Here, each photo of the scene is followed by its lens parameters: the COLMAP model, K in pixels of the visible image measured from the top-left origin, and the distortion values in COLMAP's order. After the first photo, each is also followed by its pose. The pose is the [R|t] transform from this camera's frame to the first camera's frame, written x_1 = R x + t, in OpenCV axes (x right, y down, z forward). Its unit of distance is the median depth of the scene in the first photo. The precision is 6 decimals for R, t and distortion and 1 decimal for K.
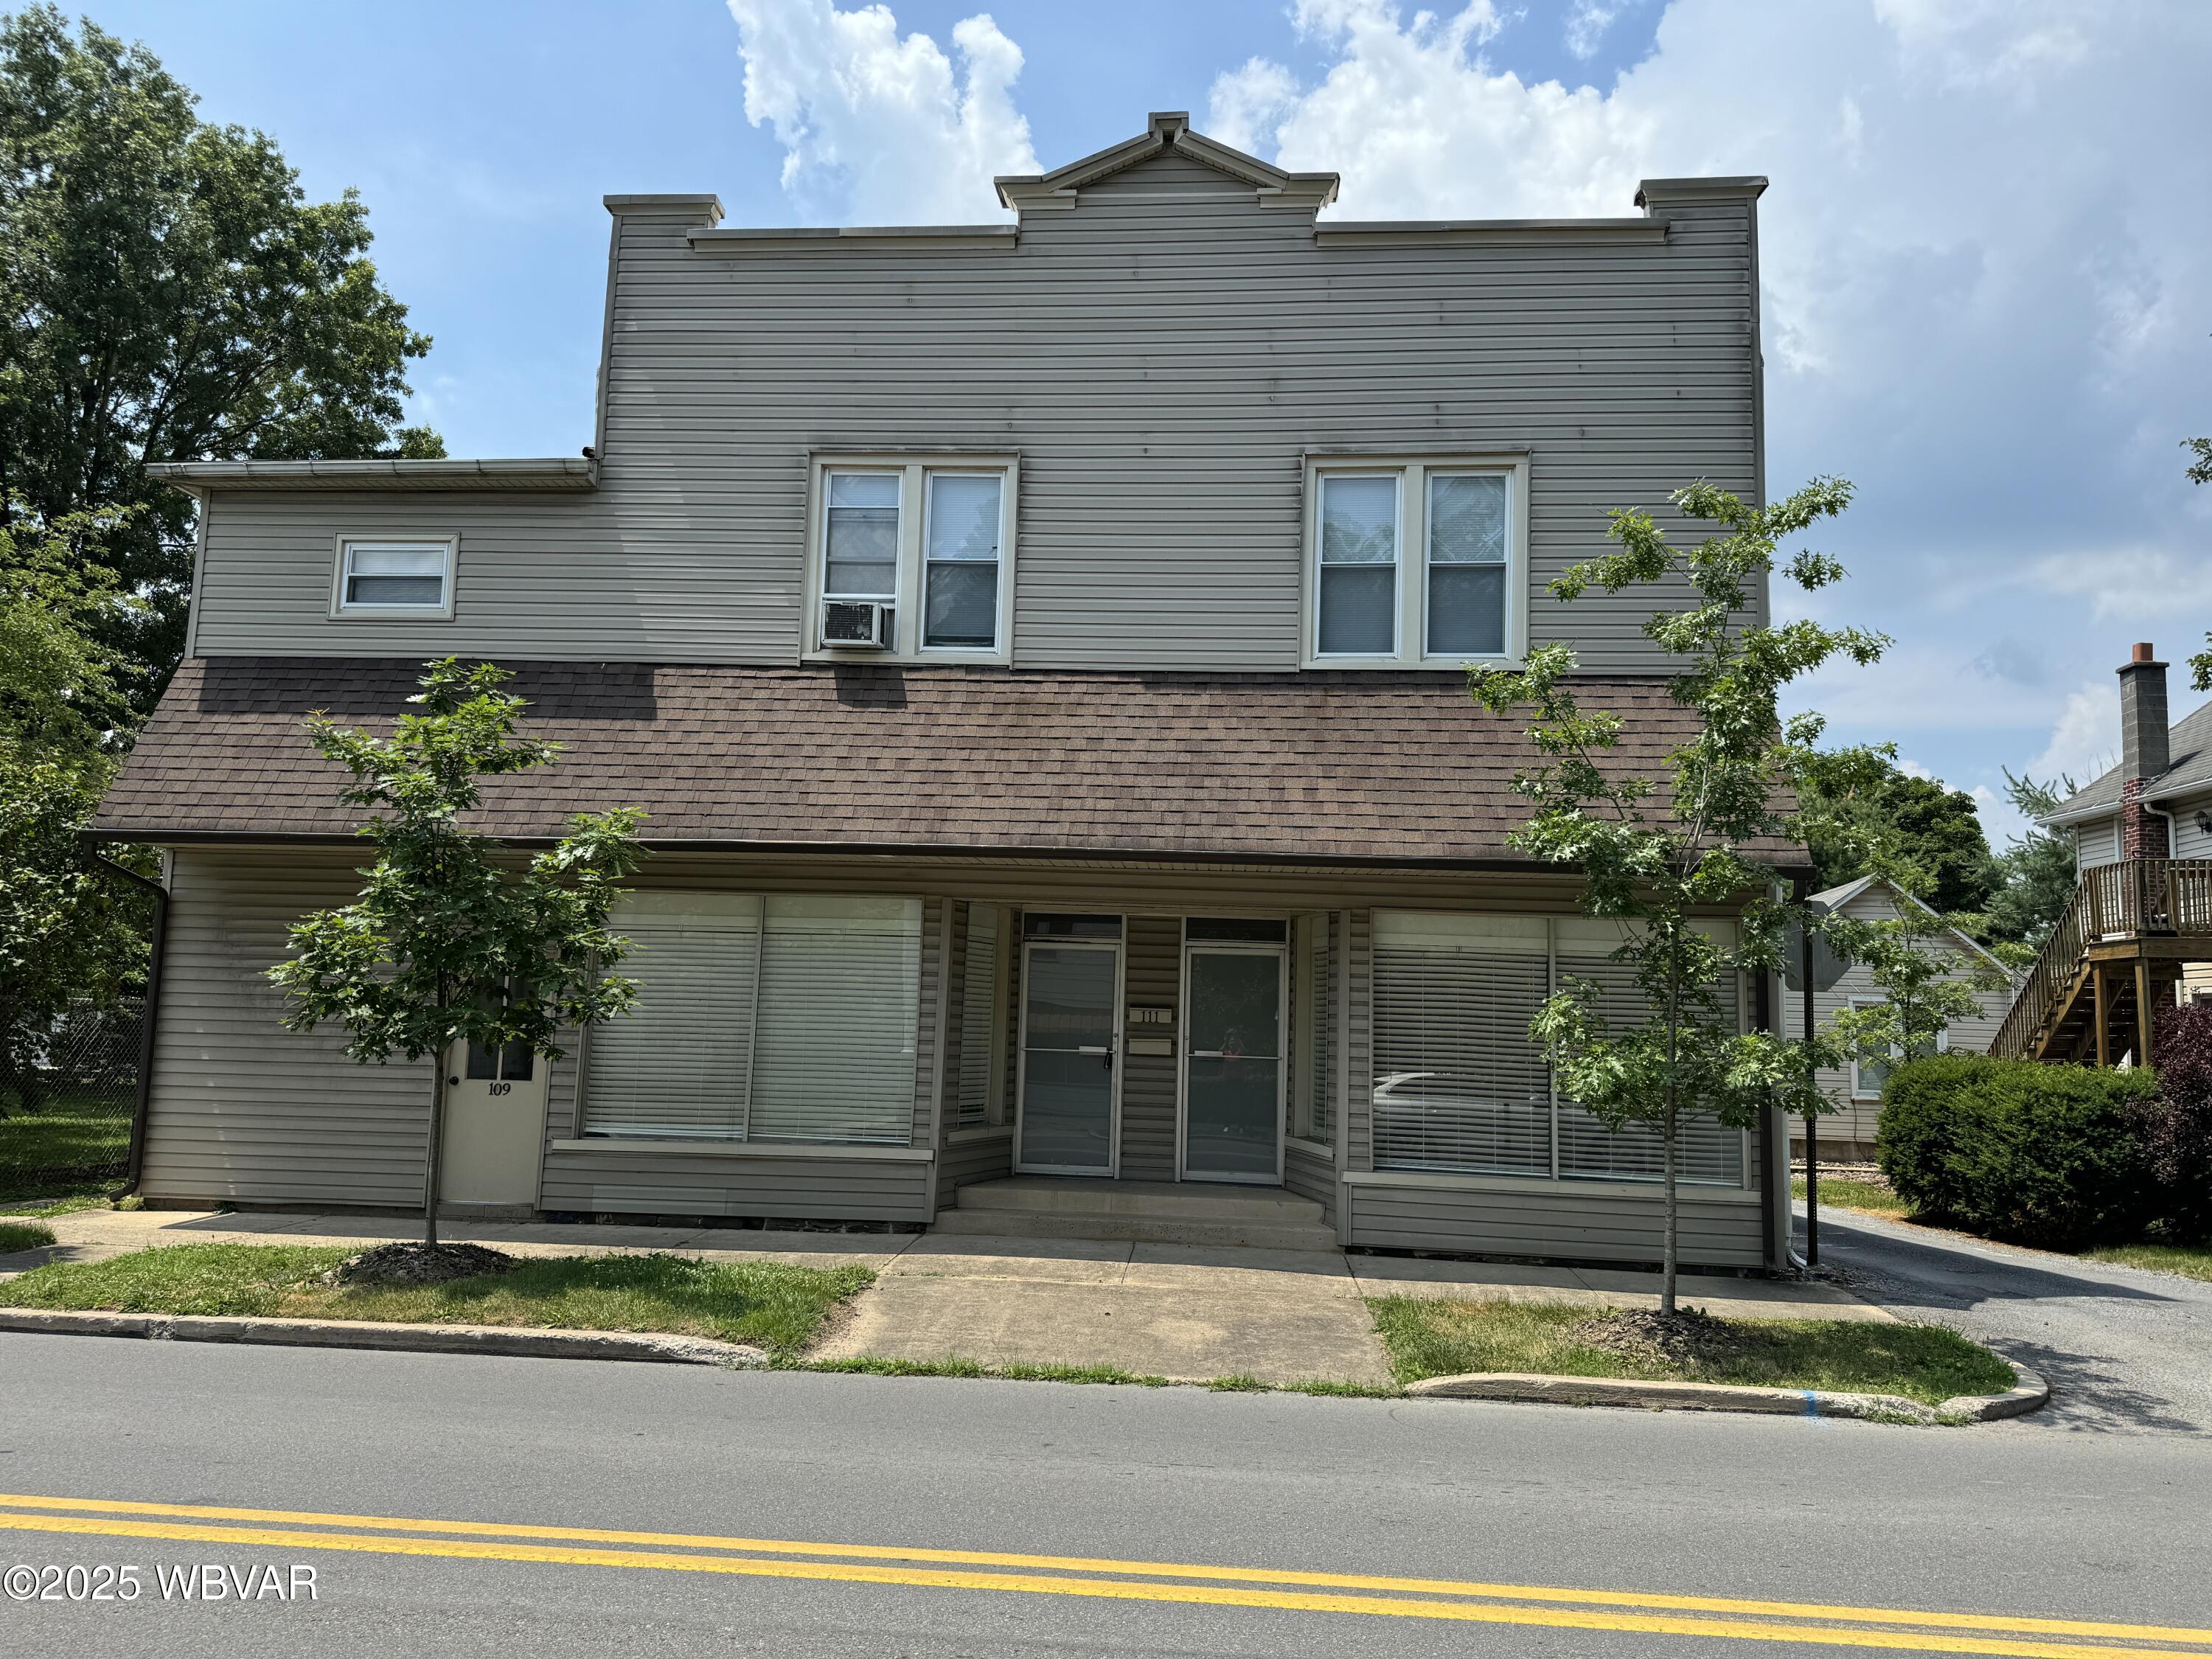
lens RADIAL K [[1597.1, 0, 1106.0], [0, 1597.1, 829.5], [0, 0, 1]] dist [0.071277, -0.115018]
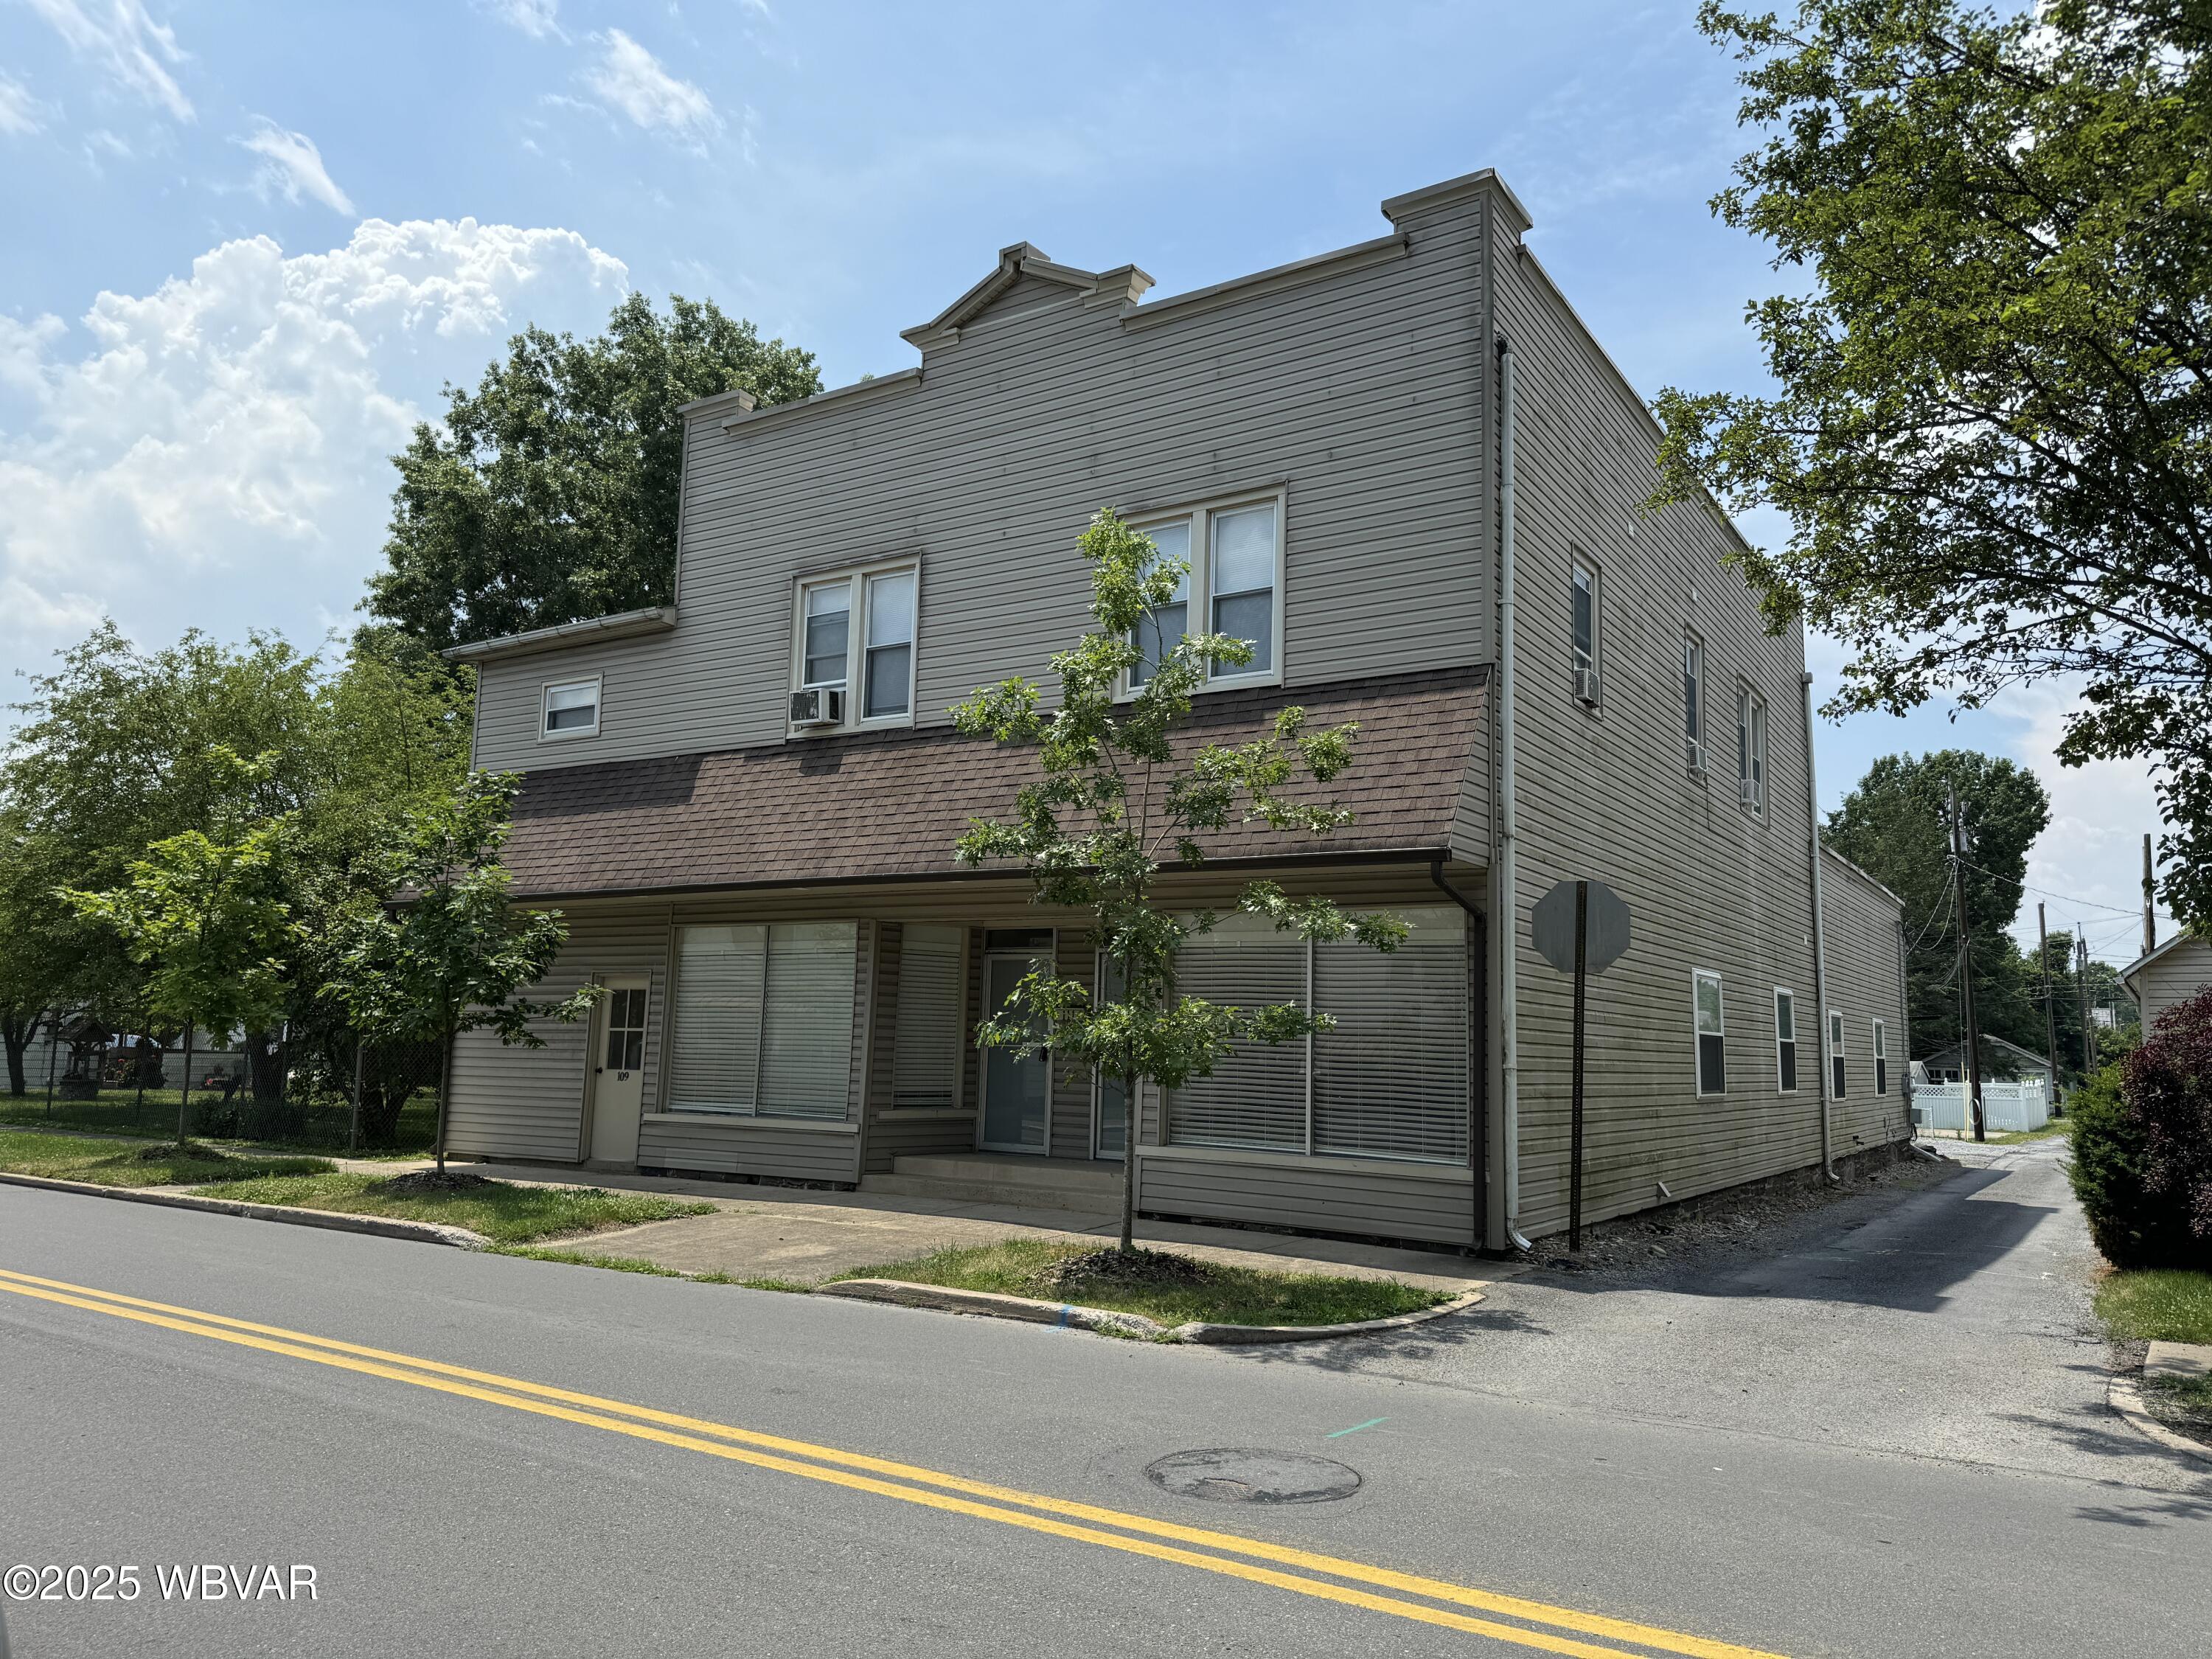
lens RADIAL K [[1597.1, 0, 1106.0], [0, 1597.1, 829.5], [0, 0, 1]] dist [0.071277, -0.115018]
pose [[0.877629, -0.073830, -0.473621, 0.633585], [0.060470, 0.997226, -0.043400, 0.036758], [0.475511, 0.009449, 0.879659, -0.000459]]
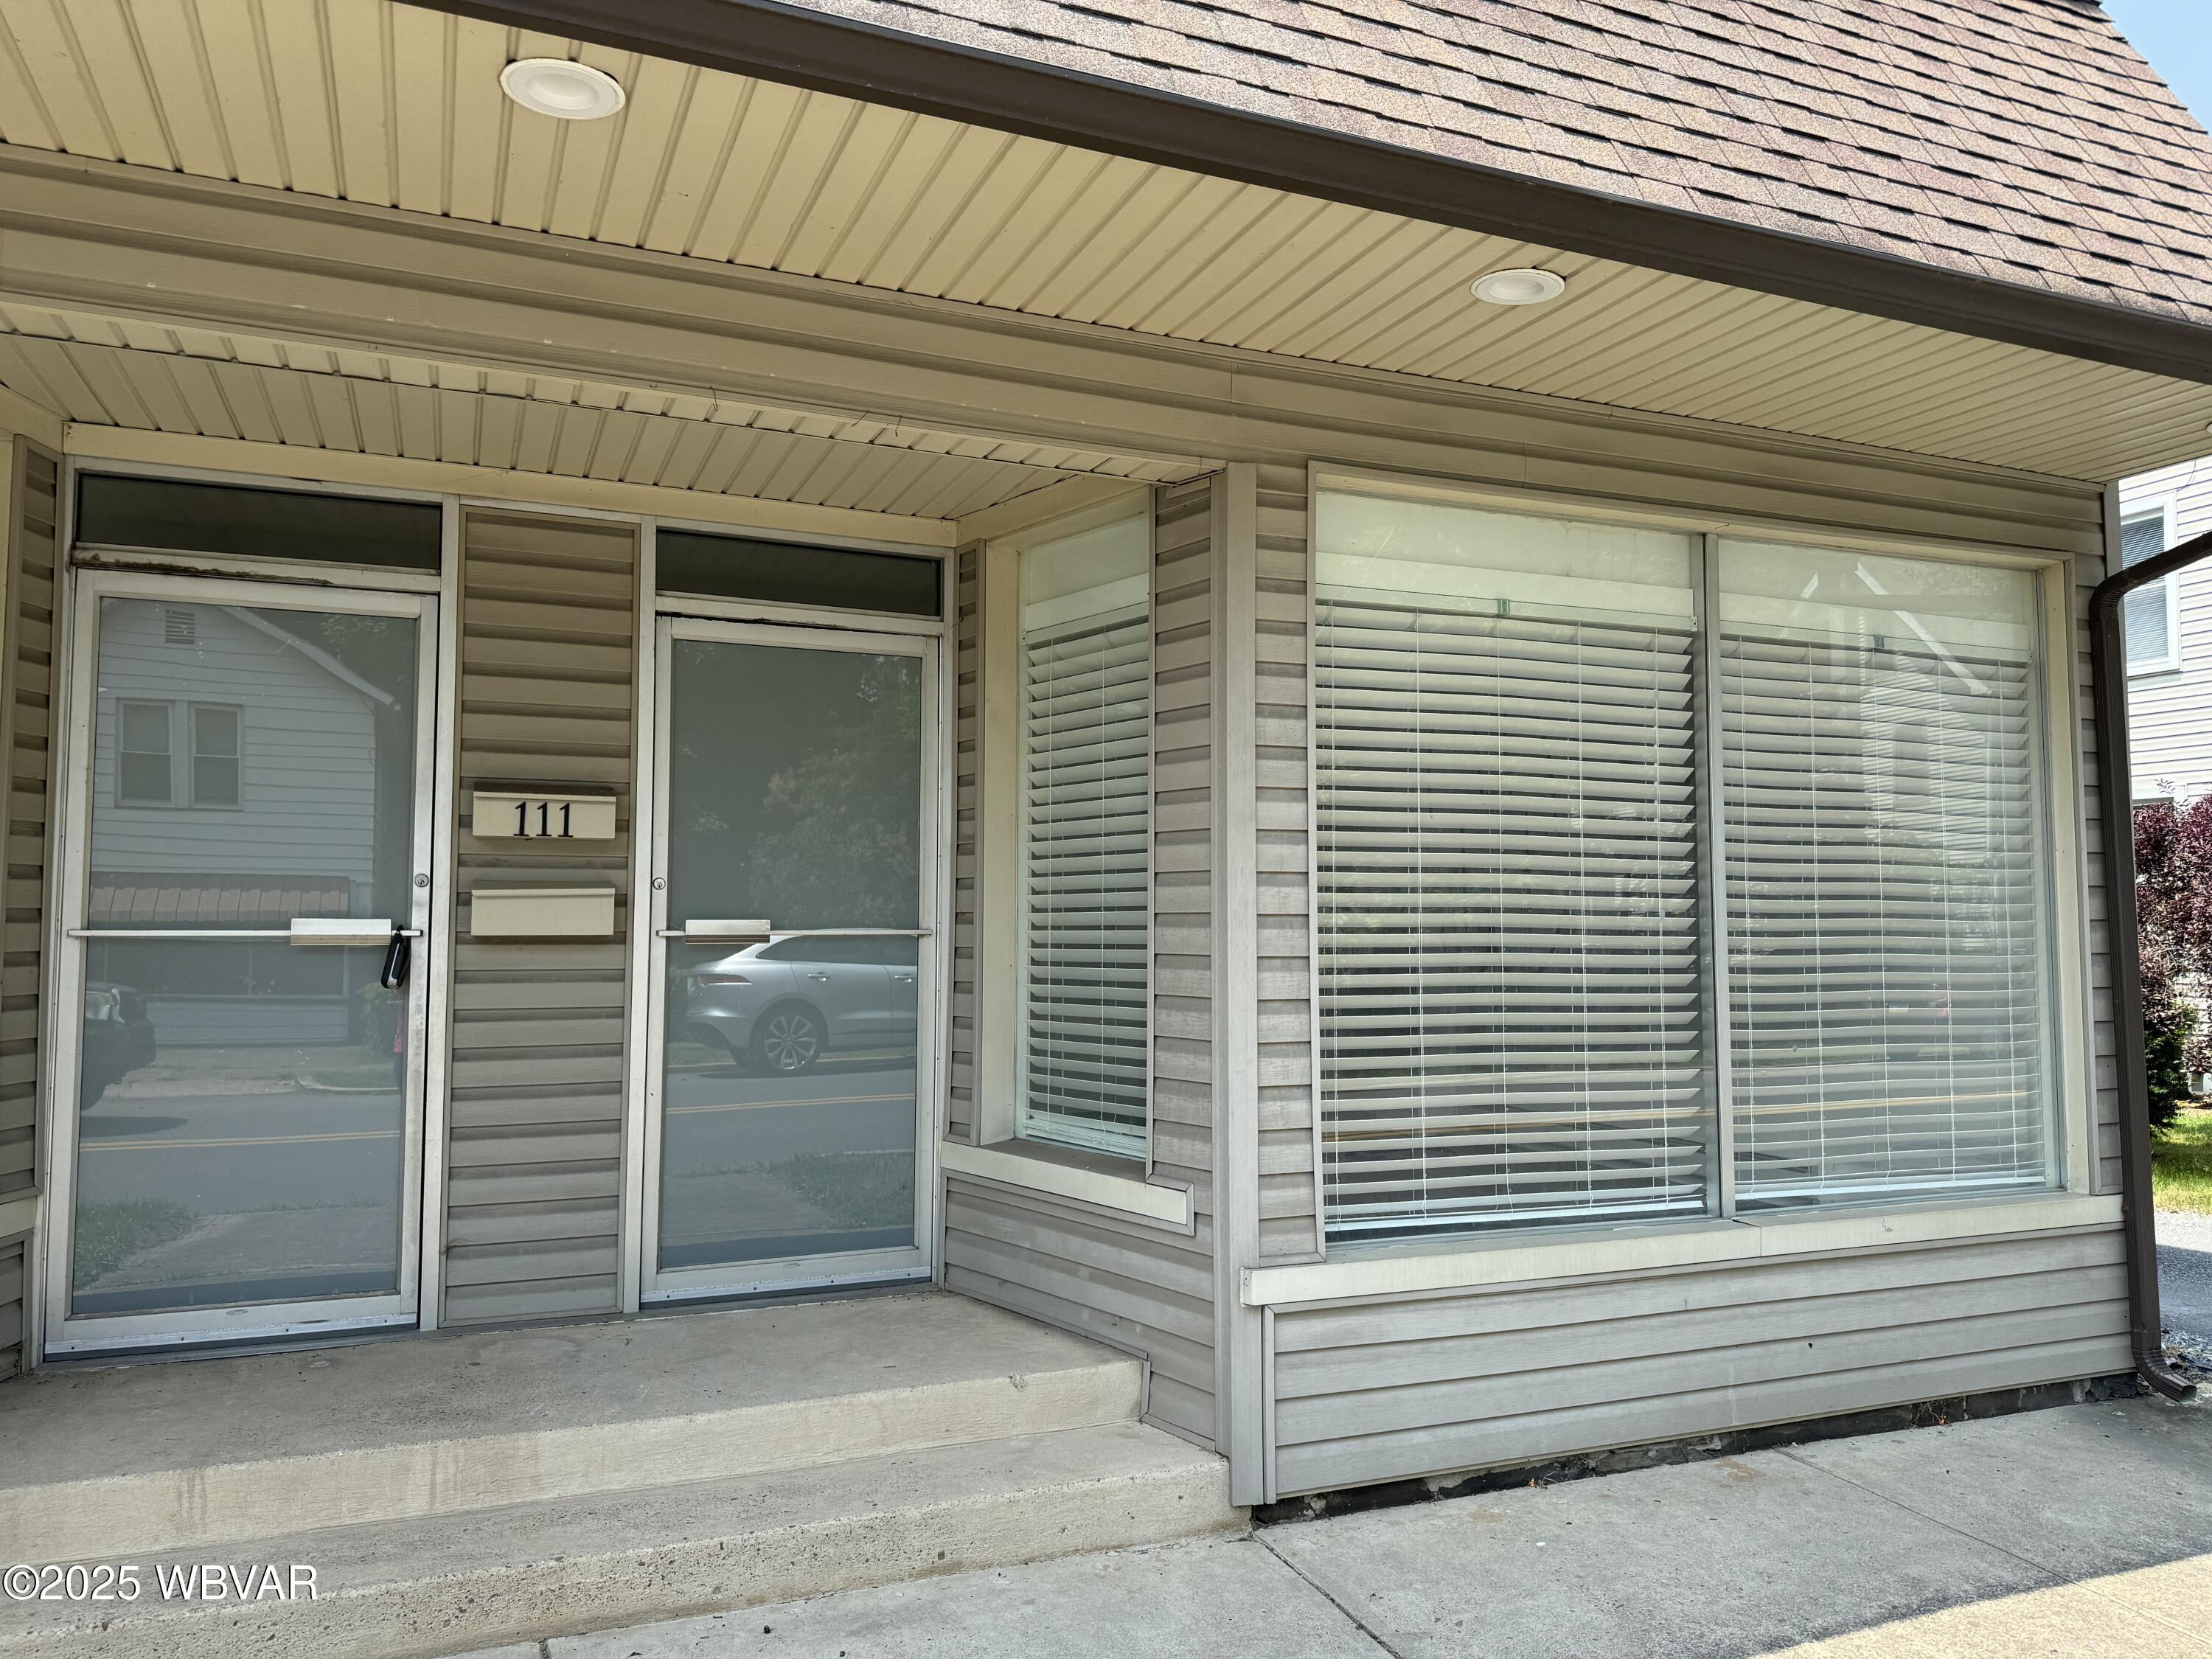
lens RADIAL K [[1534.2, 0, 1140.0], [0, 1534.2, 843.5], [0, 0, 1]] dist [0.066798, -0.095854]
pose [[0.879287, -0.004234, 0.476274, -0.015910], [-0.031458, 0.997261, 0.066944, 0.101569], [-0.475252, -0.073846, 0.876745, 0.699662]]
